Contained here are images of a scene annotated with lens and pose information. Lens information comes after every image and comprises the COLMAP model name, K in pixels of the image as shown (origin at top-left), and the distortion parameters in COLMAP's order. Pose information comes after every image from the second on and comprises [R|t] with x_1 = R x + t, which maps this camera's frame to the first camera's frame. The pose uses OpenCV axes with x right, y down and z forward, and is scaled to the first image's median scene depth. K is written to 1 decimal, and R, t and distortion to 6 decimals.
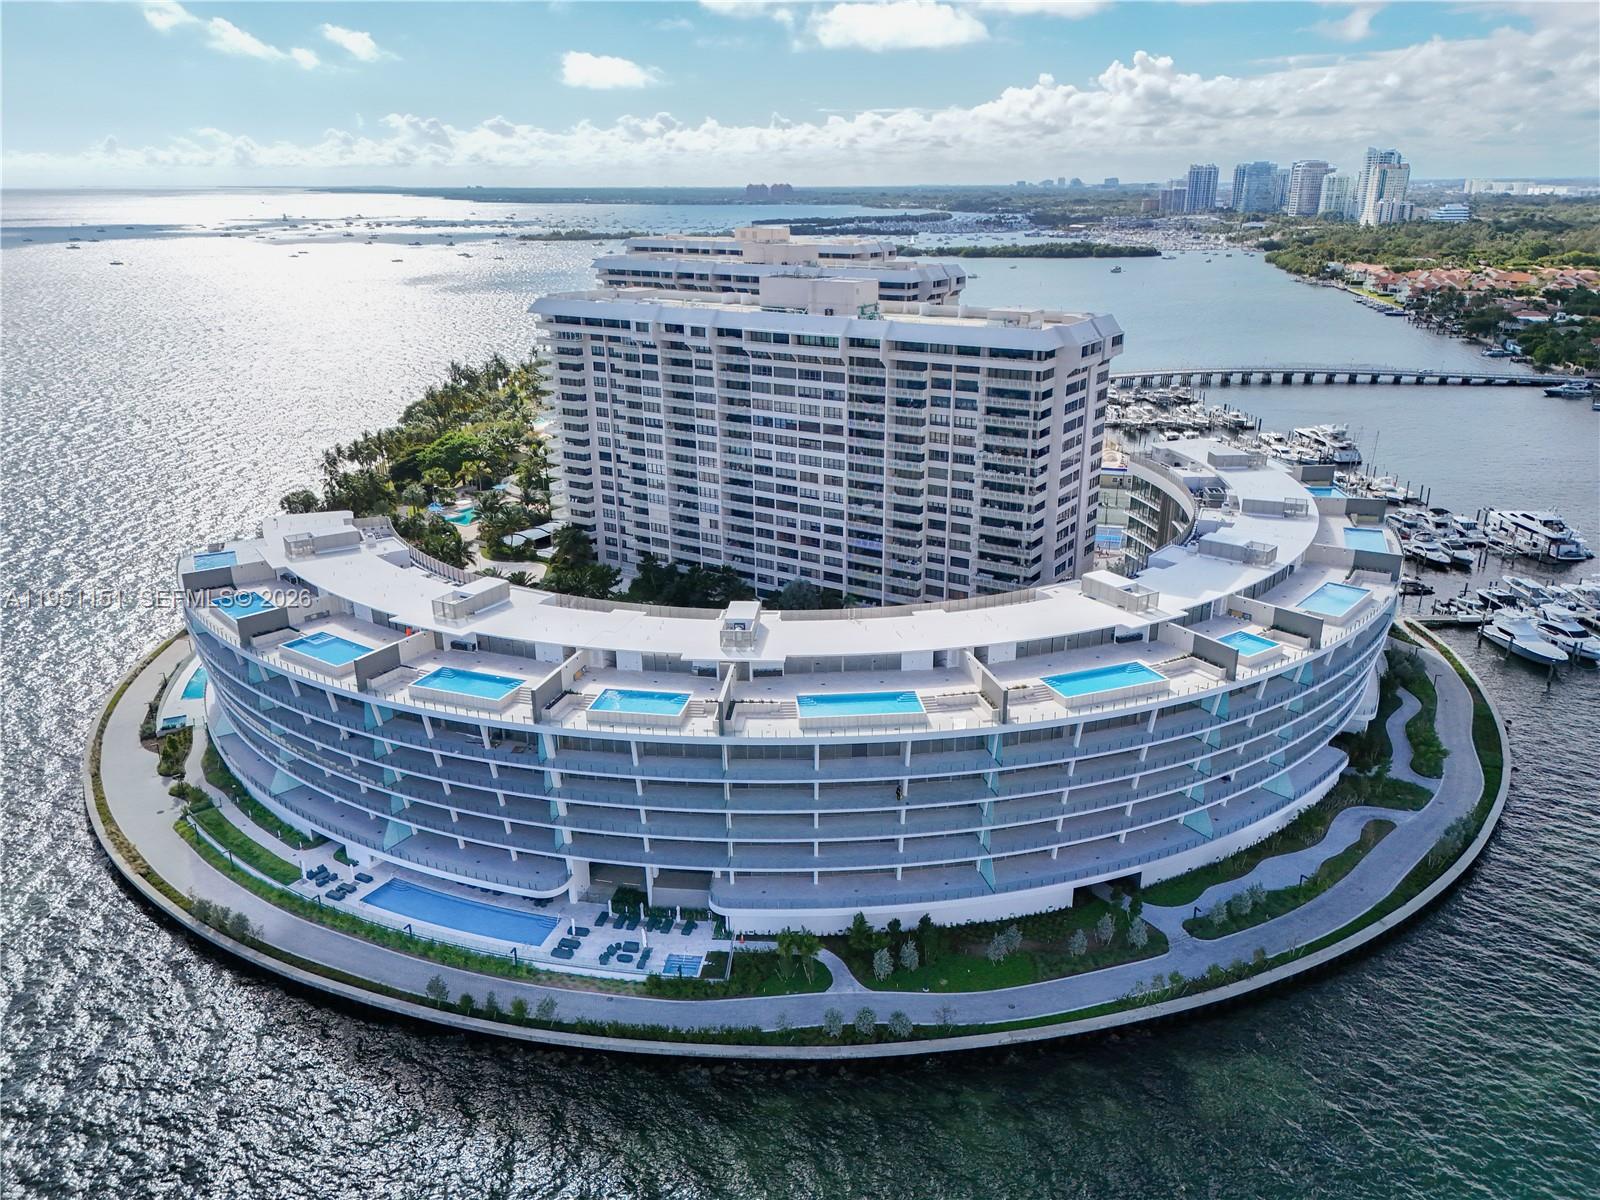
lens RADIAL K [[1101.1, 0, 802.5], [0, 1101.1, 687.4], [0, 0, 1]] dist [0.010694, 0.006767]
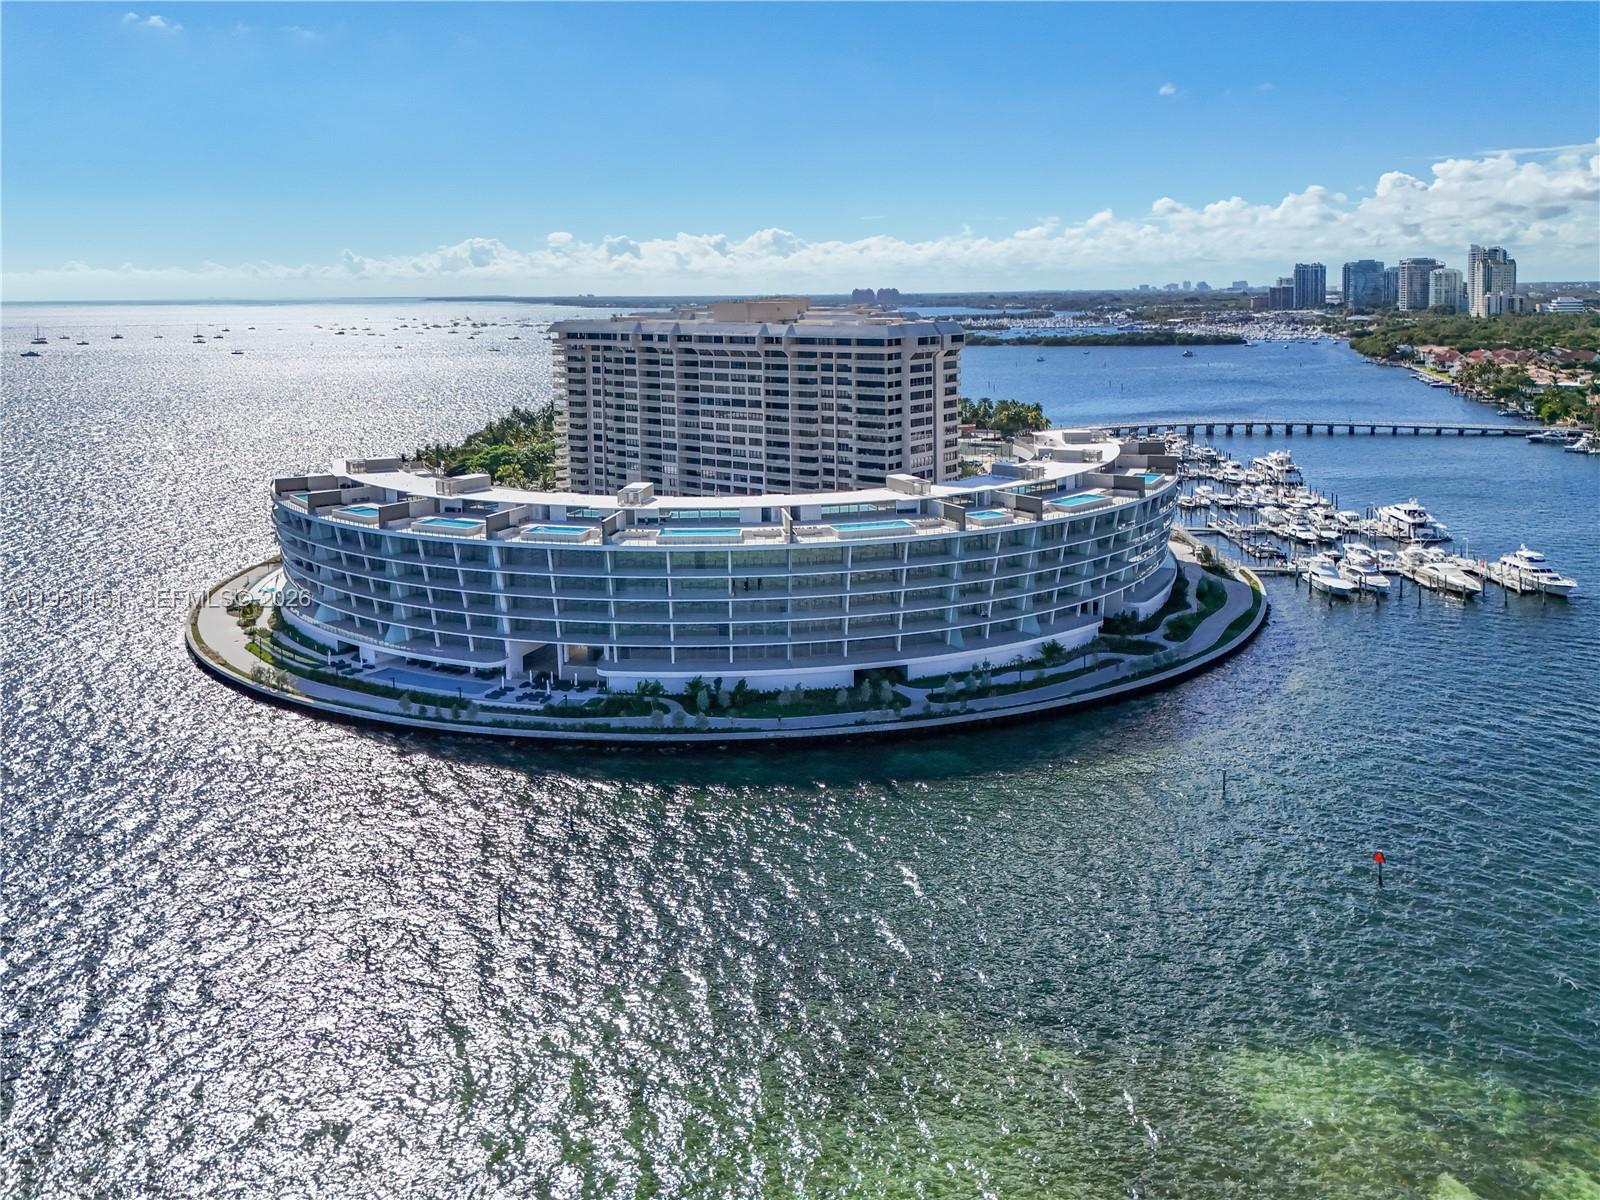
lens RADIAL K [[1203.4, 0, 802.4], [0, 1203.4, 507.8], [0, 0, 1]] dist [0.026244, -0.000608]
pose [[0.996278, 0.008459, -0.085778, 0.203603], [-0.029229, 0.969364, -0.243881, 0.233463], [0.081087, 0.245481, 0.966004, -0.359936]]
